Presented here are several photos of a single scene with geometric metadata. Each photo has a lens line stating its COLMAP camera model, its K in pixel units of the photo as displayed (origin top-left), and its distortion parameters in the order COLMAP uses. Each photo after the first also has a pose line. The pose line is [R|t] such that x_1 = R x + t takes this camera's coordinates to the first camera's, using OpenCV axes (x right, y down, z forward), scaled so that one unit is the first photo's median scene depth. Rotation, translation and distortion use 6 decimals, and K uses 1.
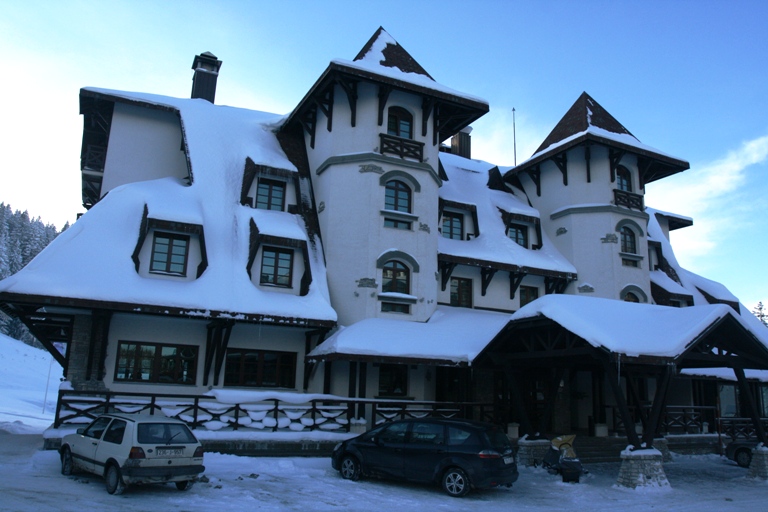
lens RADIAL K [[590.6, 0, 384.0], [0, 590.6, 256.0], [0, 0, 1]] dist [-0.198821, 0.444166]
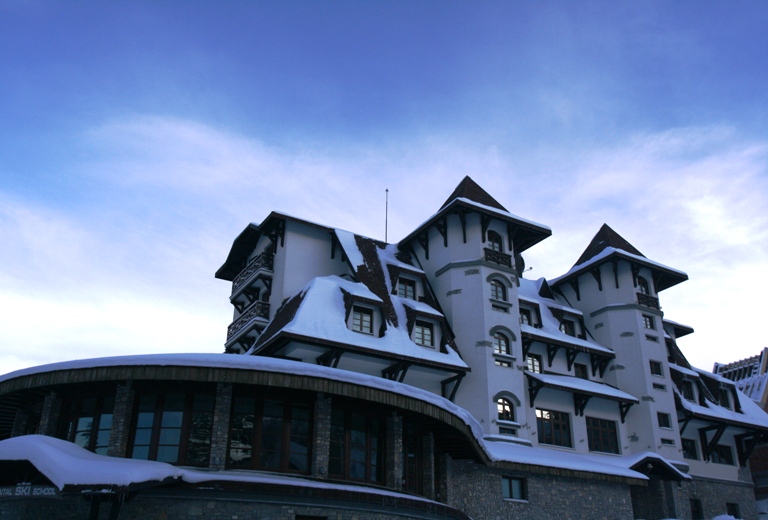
lens RADIAL K [[750.7, 0, 384.0], [0, 750.7, 260.0], [0, 0, 1]] dist [-0.011198, -0.009696]
pose [[0.995298, 0.015874, 0.095555, -0.392561], [0.005958, 0.974580, -0.223960, 0.217582], [-0.096681, 0.223476, 0.969903, -0.720670]]
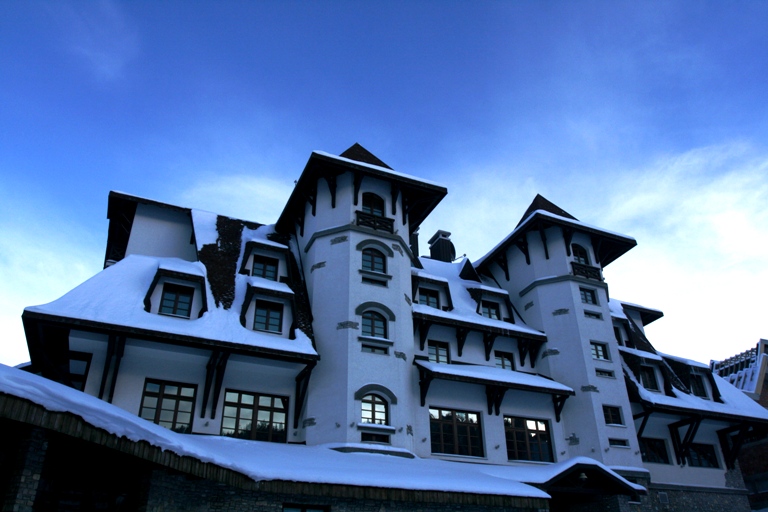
lens RADIAL K [[611.2, 0, 384.0], [0, 611.2, 256.0], [0, 0, 1]] dist [-0.044786, 0.002041]
pose [[0.998405, -0.056280, -0.004394, 0.045631], [0.051991, 0.947052, -0.316843, 0.248914], [0.021994, 0.316109, 0.948468, -0.141619]]
